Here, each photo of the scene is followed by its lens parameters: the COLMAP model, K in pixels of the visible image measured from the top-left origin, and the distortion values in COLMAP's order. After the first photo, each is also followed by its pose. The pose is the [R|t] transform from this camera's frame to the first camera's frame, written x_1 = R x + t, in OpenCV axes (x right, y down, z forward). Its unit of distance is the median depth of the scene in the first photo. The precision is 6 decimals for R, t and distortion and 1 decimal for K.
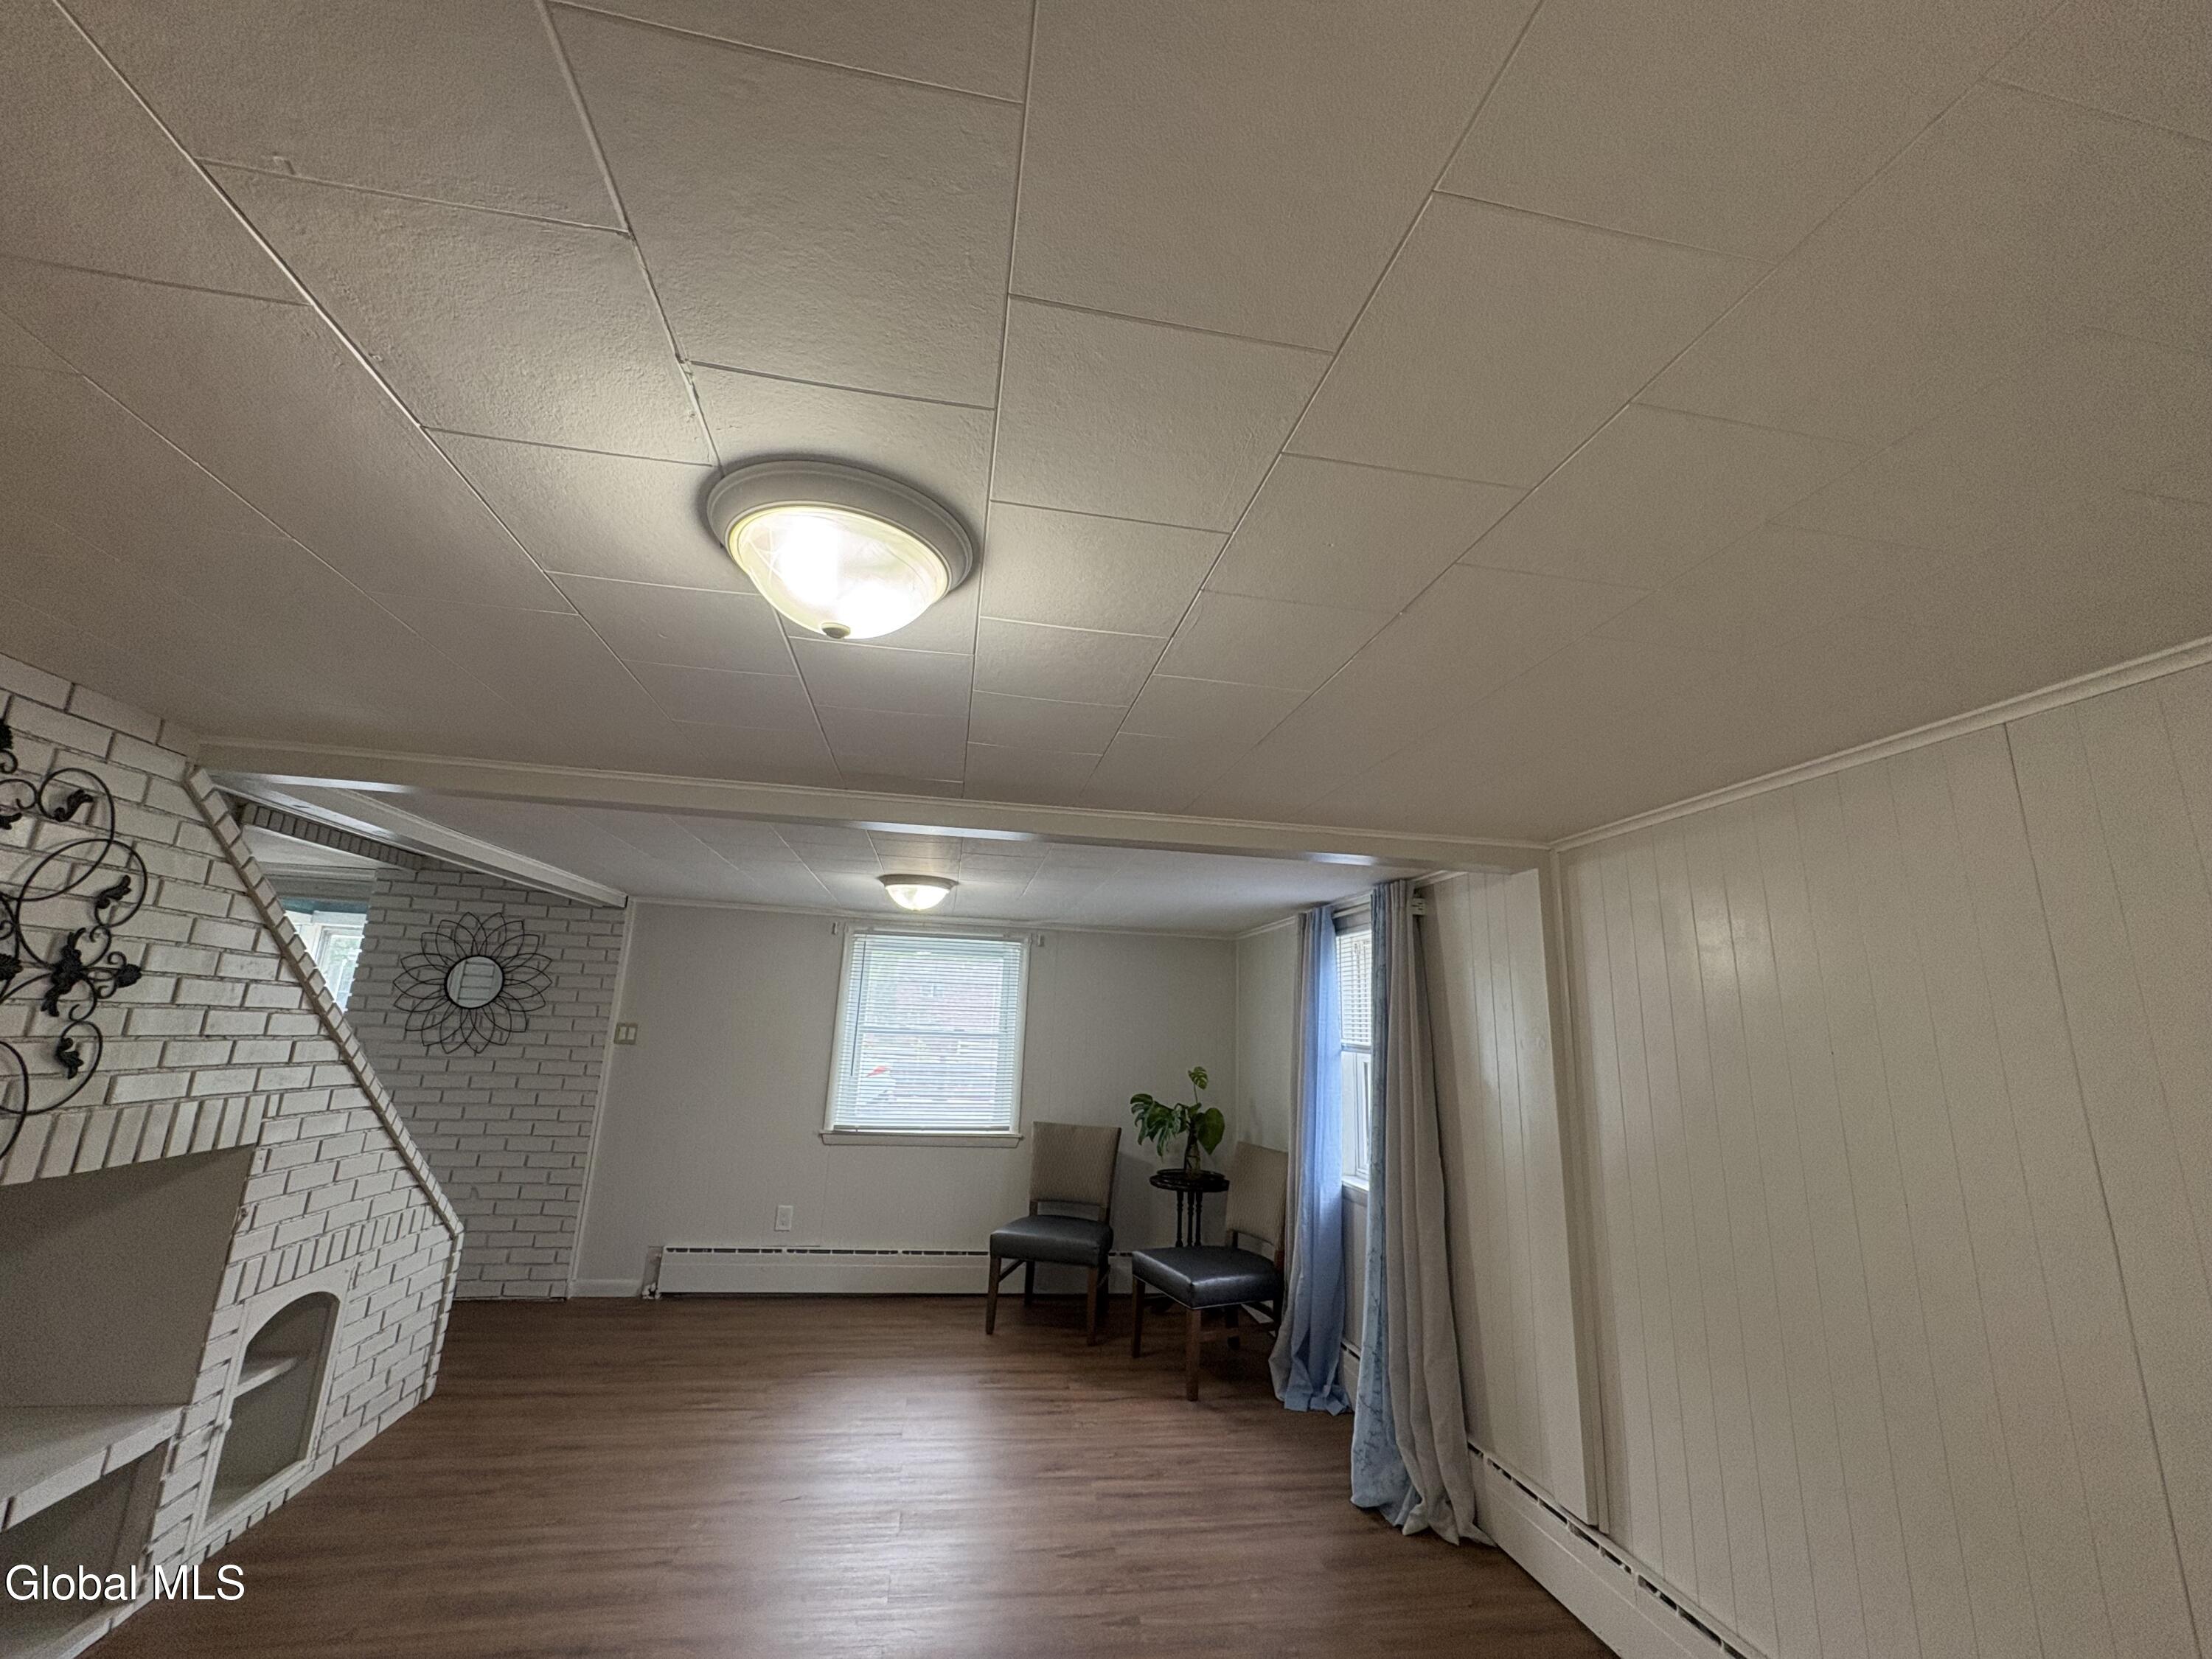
lens RADIAL K [[878.2, 0, 1116.5], [0, 878.2, 822.3], [0, 0, 1]] dist [0.000154, 0.000613]
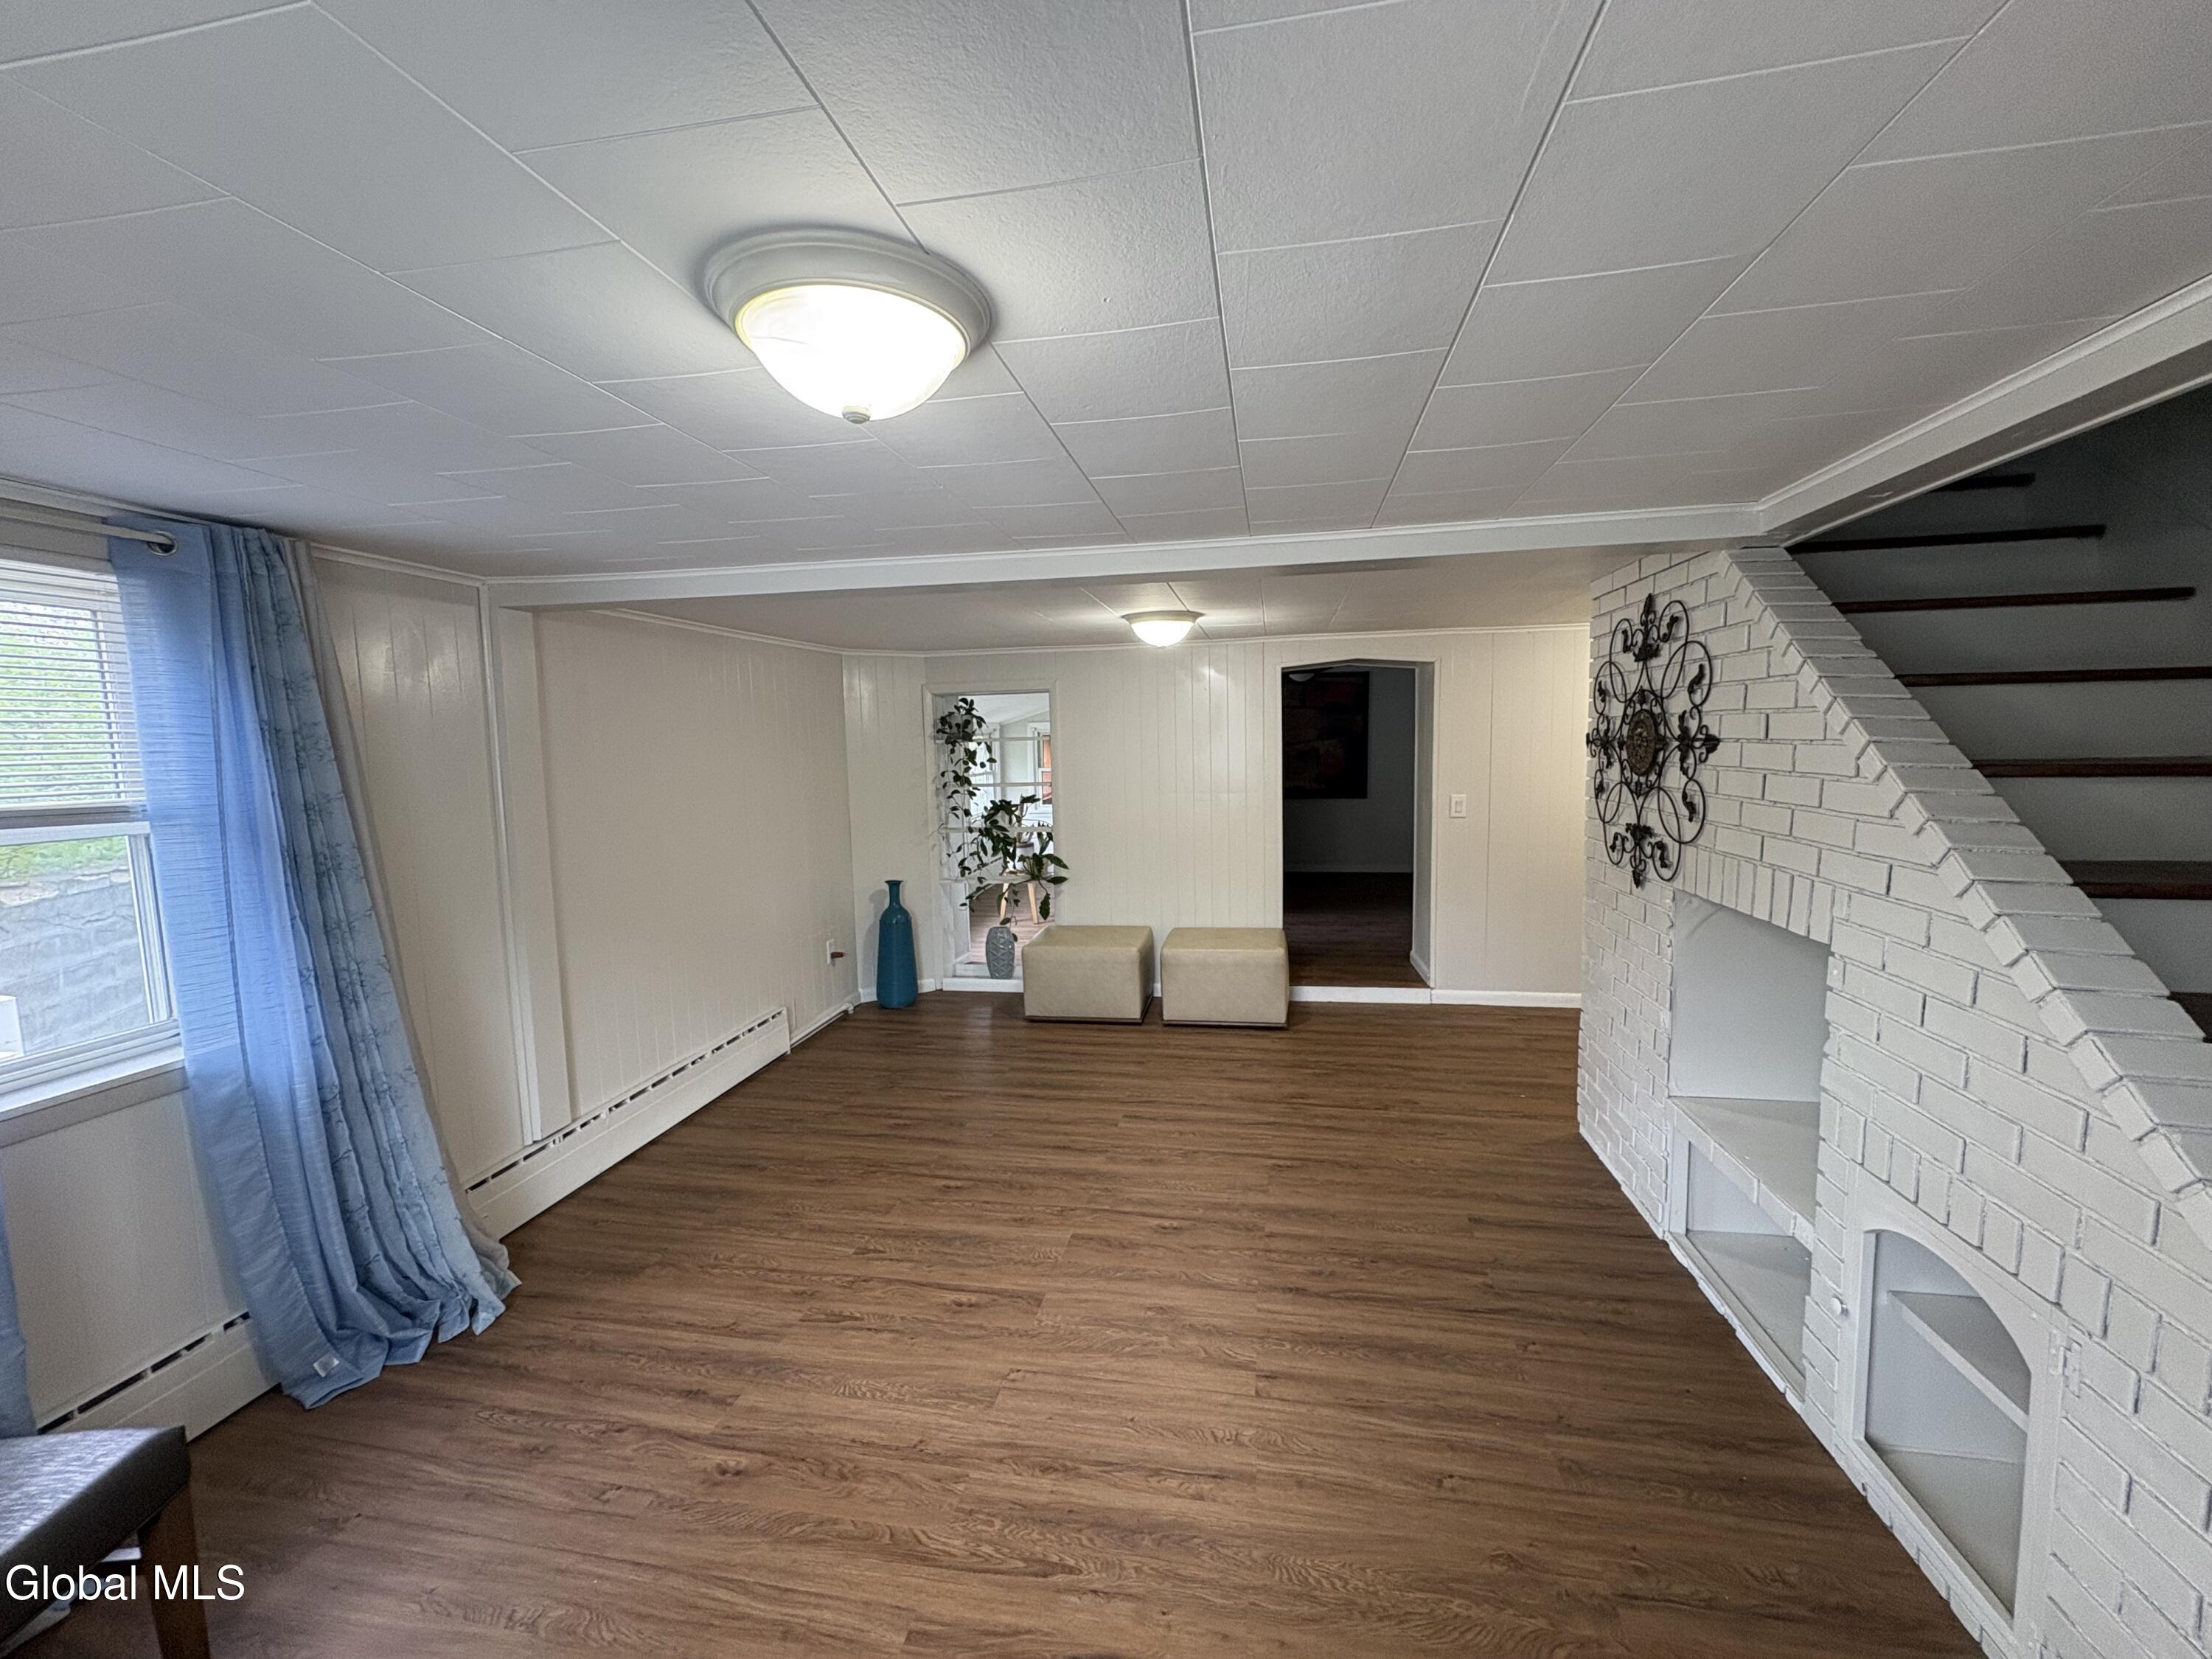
lens RADIAL K [[878.2, 0, 1107.1], [0, 878.2, 829.4], [0, 0, 1]] dist [0.000154, 0.000613]
pose [[-0.933226, -0.058267, 0.354535, -0.770610], [-0.100268, 0.989794, -0.101260, 0.481179], [-0.345016, -0.130047, -0.929544, 2.319369]]
